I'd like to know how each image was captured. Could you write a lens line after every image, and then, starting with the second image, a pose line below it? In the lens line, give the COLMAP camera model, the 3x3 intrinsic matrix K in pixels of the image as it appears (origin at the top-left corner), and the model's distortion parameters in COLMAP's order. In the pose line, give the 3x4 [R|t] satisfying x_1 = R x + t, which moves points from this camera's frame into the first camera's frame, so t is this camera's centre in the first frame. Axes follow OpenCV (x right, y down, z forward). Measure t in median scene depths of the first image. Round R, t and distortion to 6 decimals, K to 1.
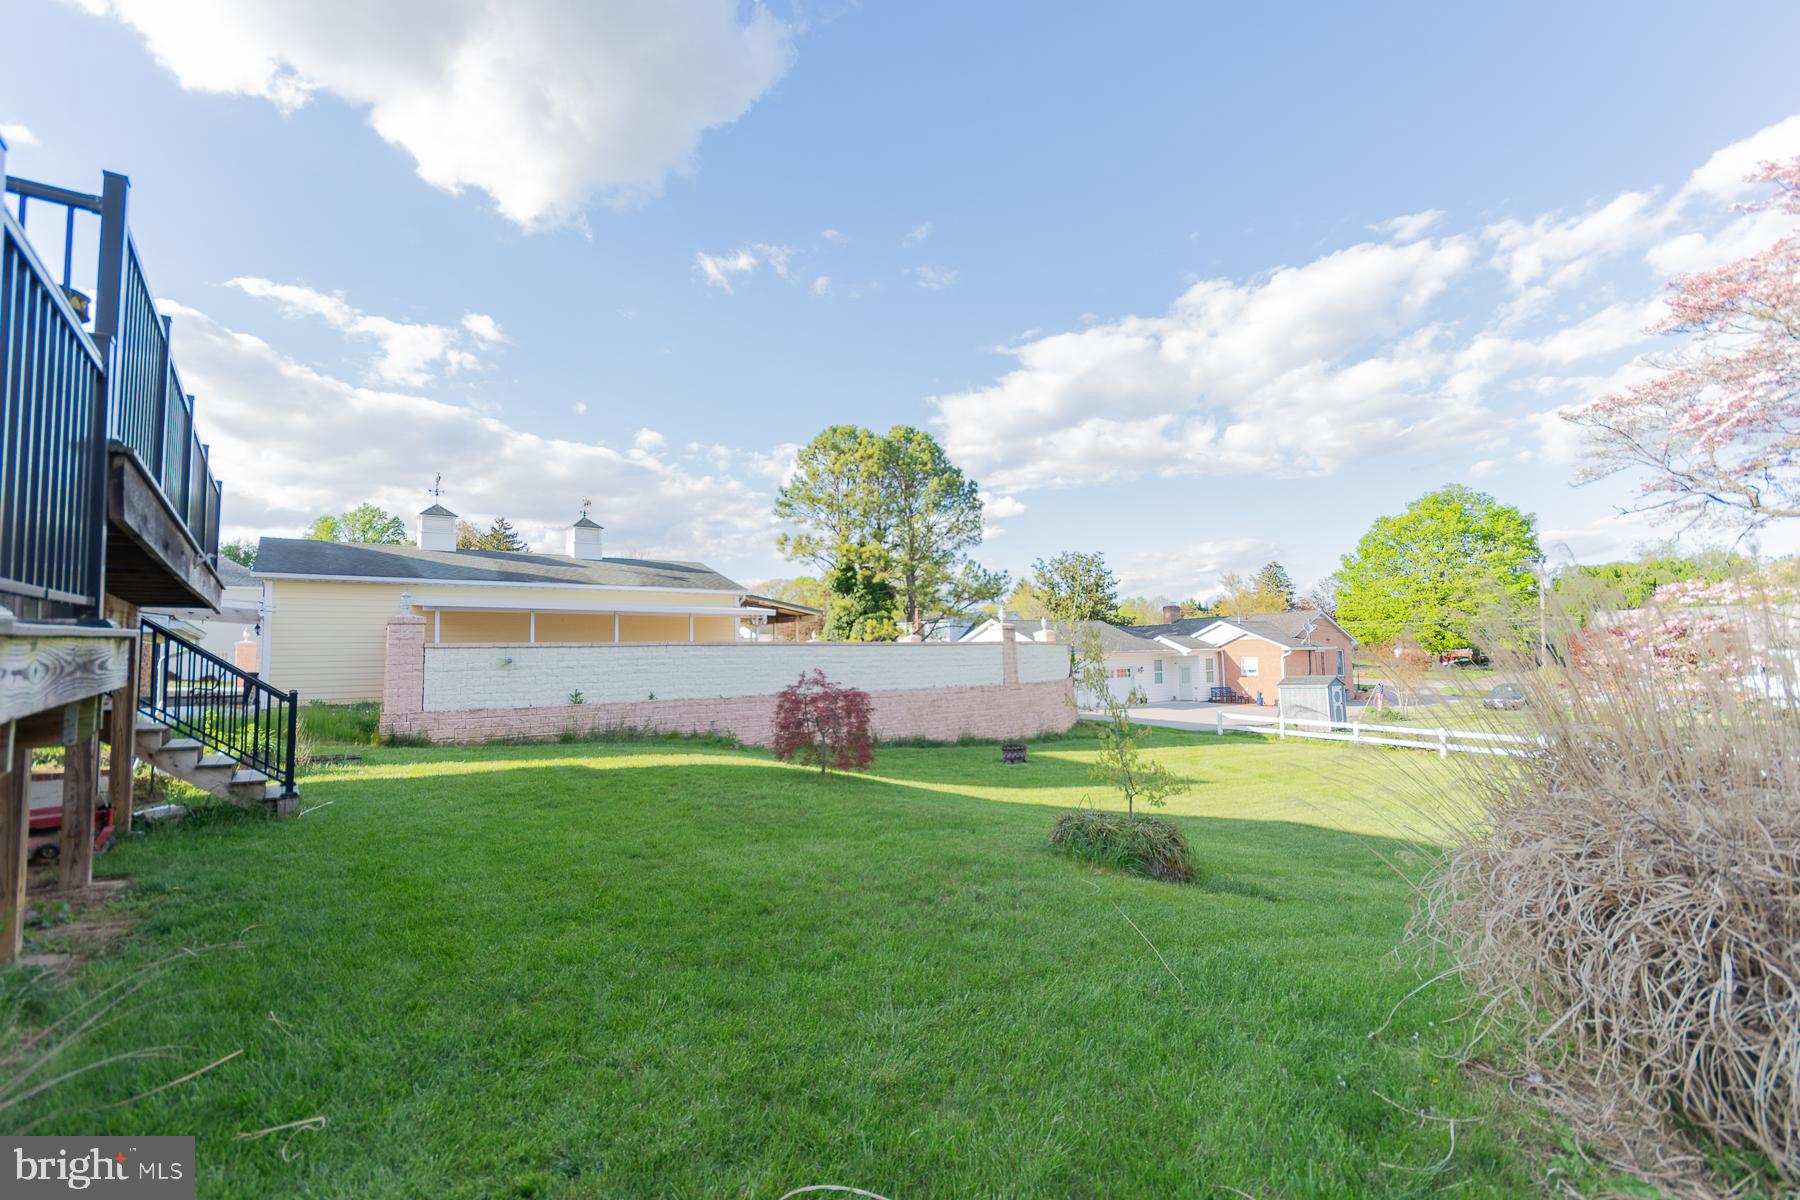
lens RADIAL K [[791.6, 0, 894.8], [0, 791.6, 602.4], [0, 0, 1]] dist [0.004151, -0.000046]
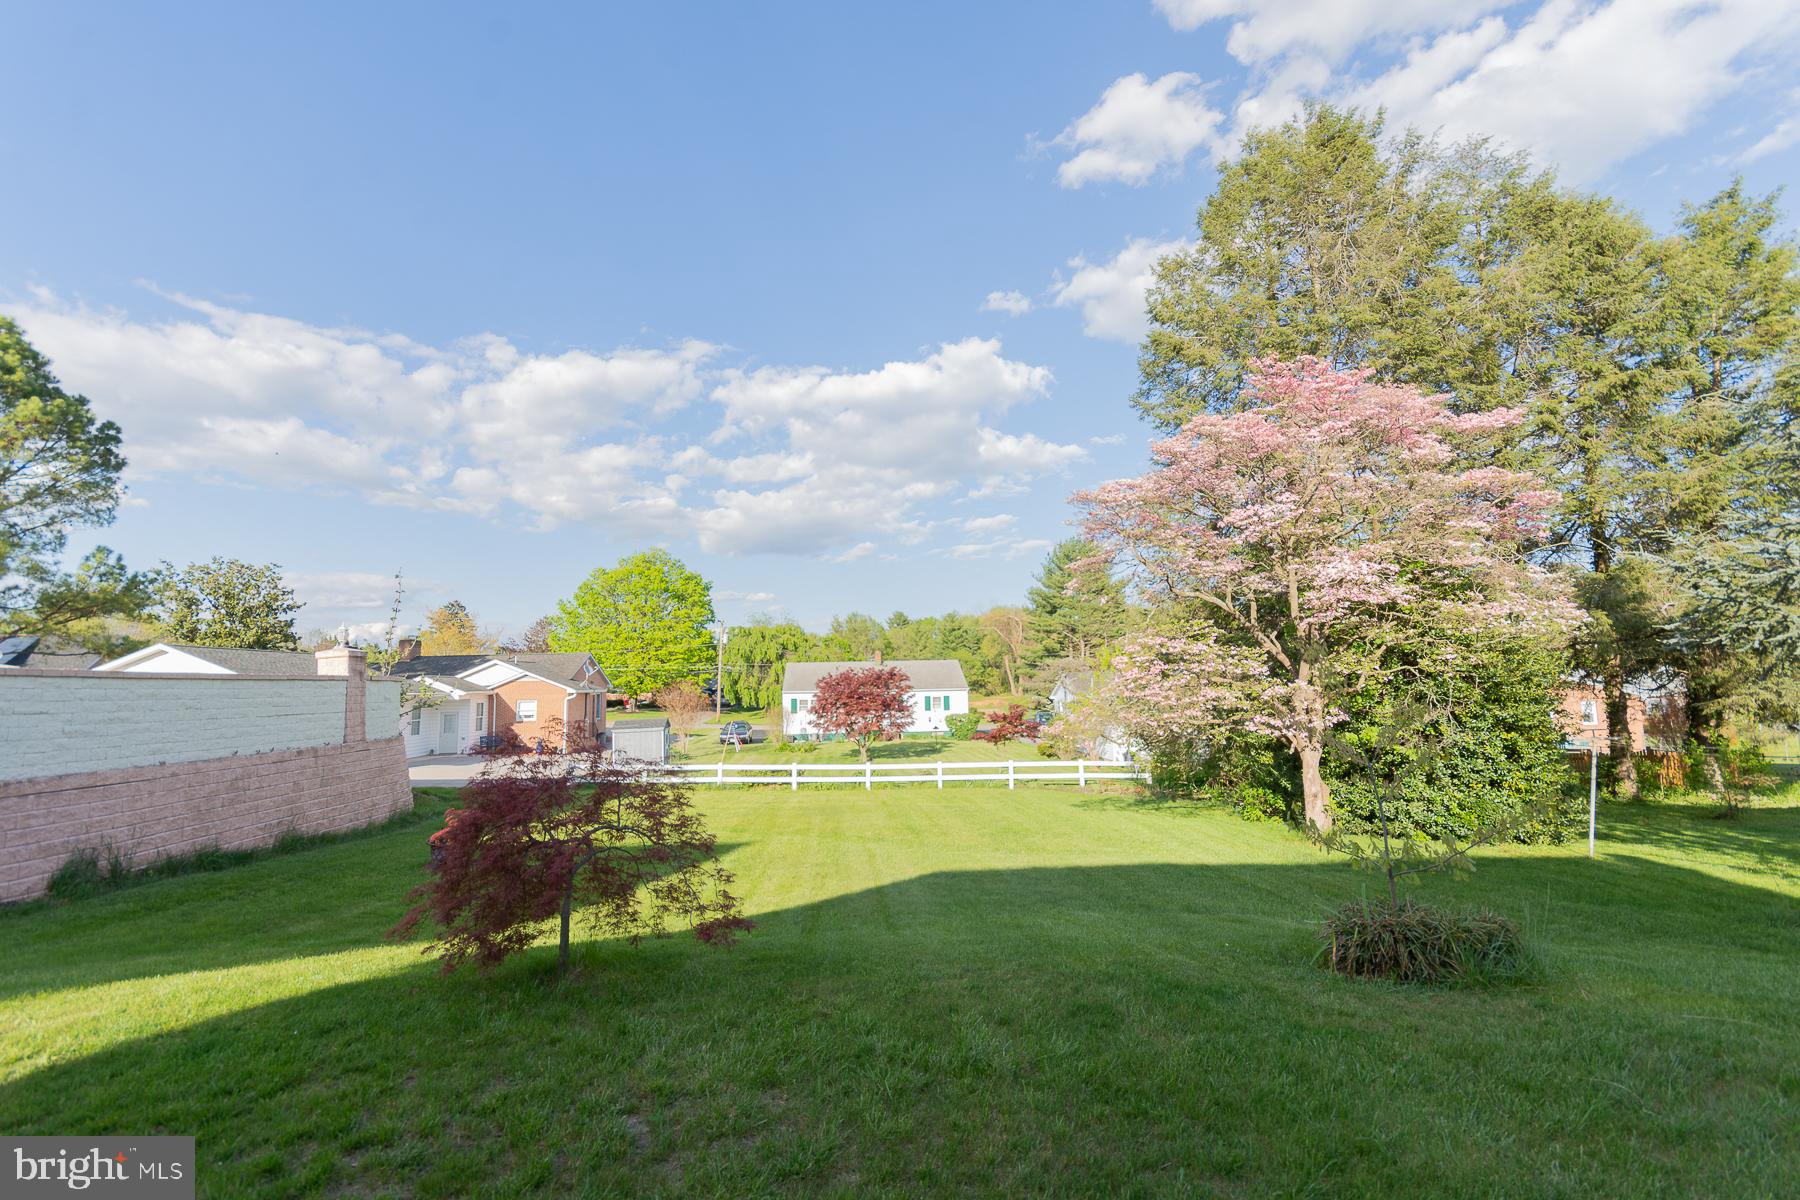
lens RADIAL K [[791.6, 0, 894.8], [0, 791.6, 602.4], [0, 0, 1]] dist [0.004151, -0.000046]
pose [[0.536903, 0.097271, 0.838018, -0.084484], [-0.049207, 0.995250, -0.083995, 0.011148], [-0.842208, 0.003861, 0.539139, 0.141062]]
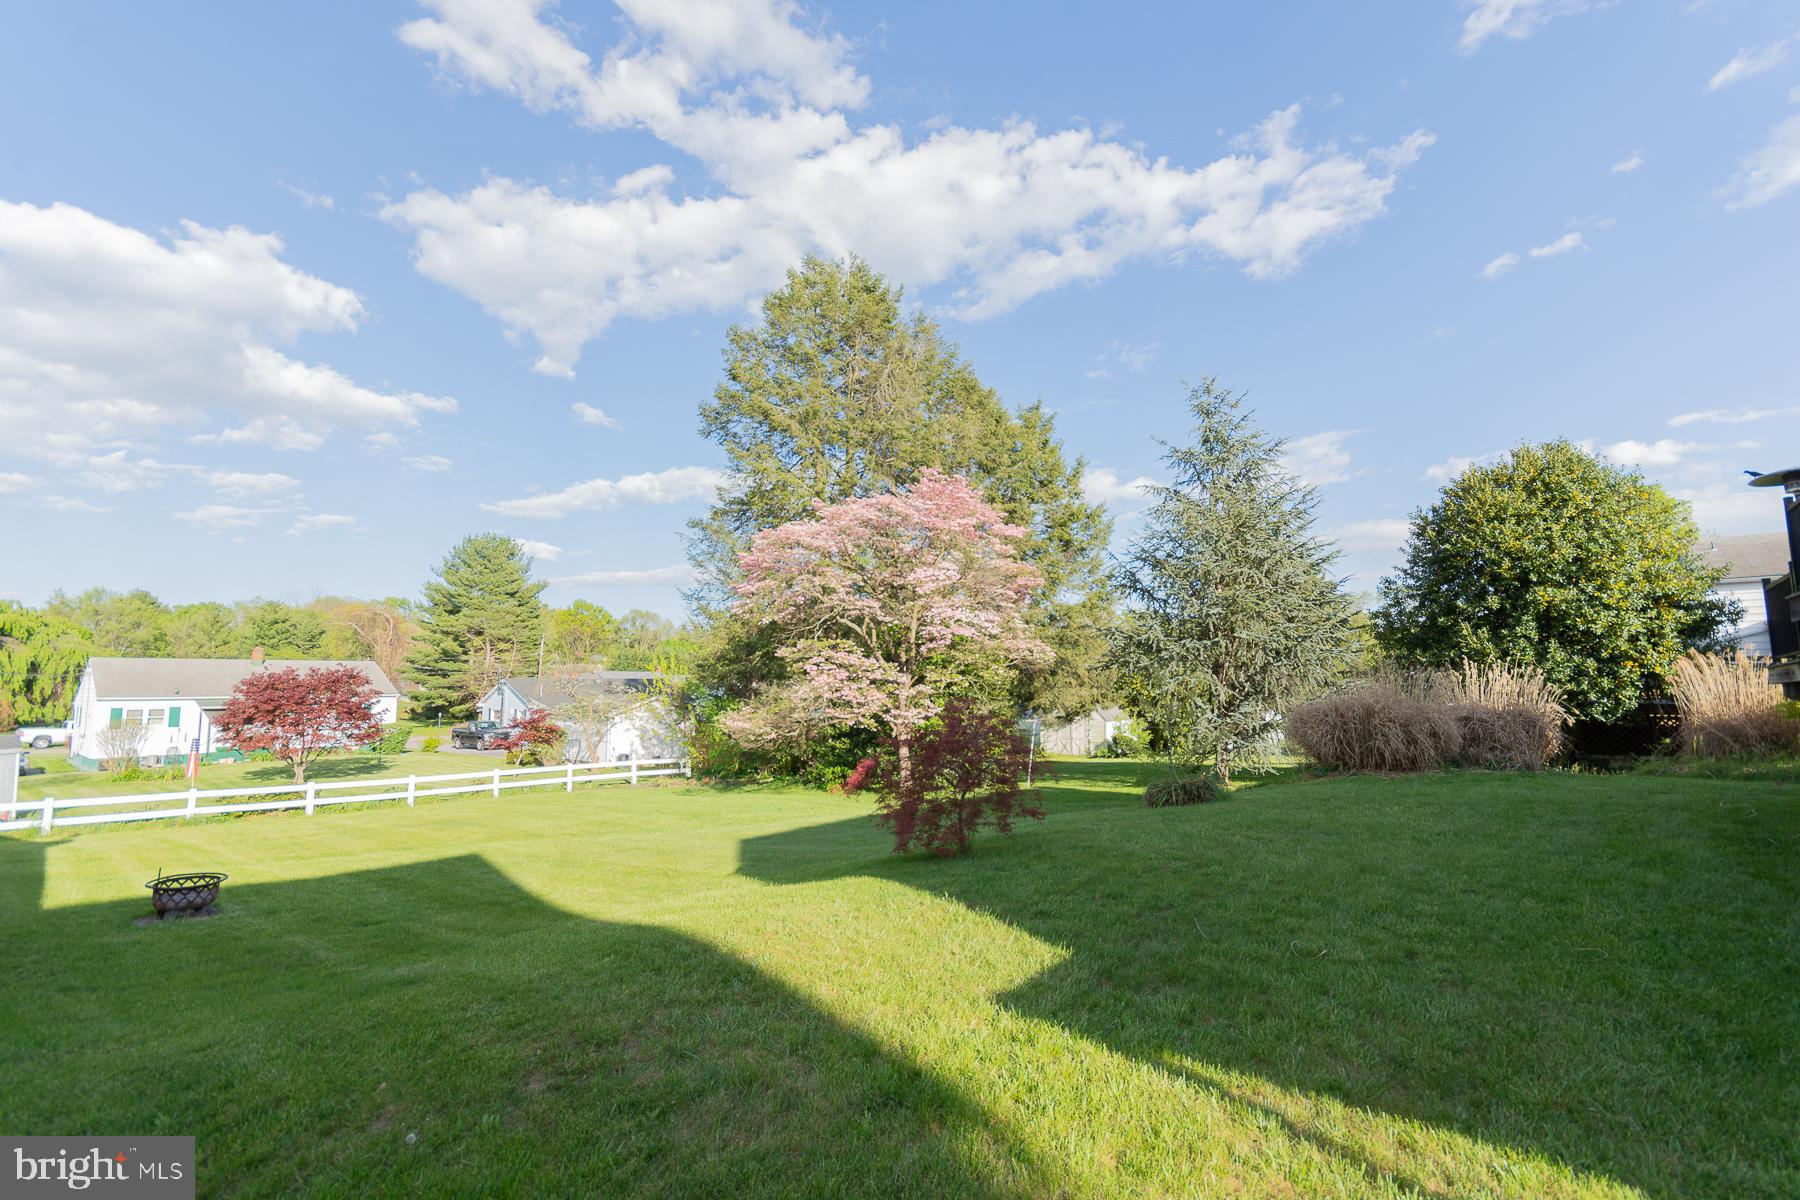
lens RADIAL K [[791.6, 0, 894.8], [0, 791.6, 602.4], [0, 0, 1]] dist [0.004151, -0.000046]
pose [[-0.219292, 0.123097, 0.967863, -0.151148], [-0.053763, 0.988977, -0.137964, 0.019664], [-0.974177, -0.082289, -0.210256, 0.240055]]
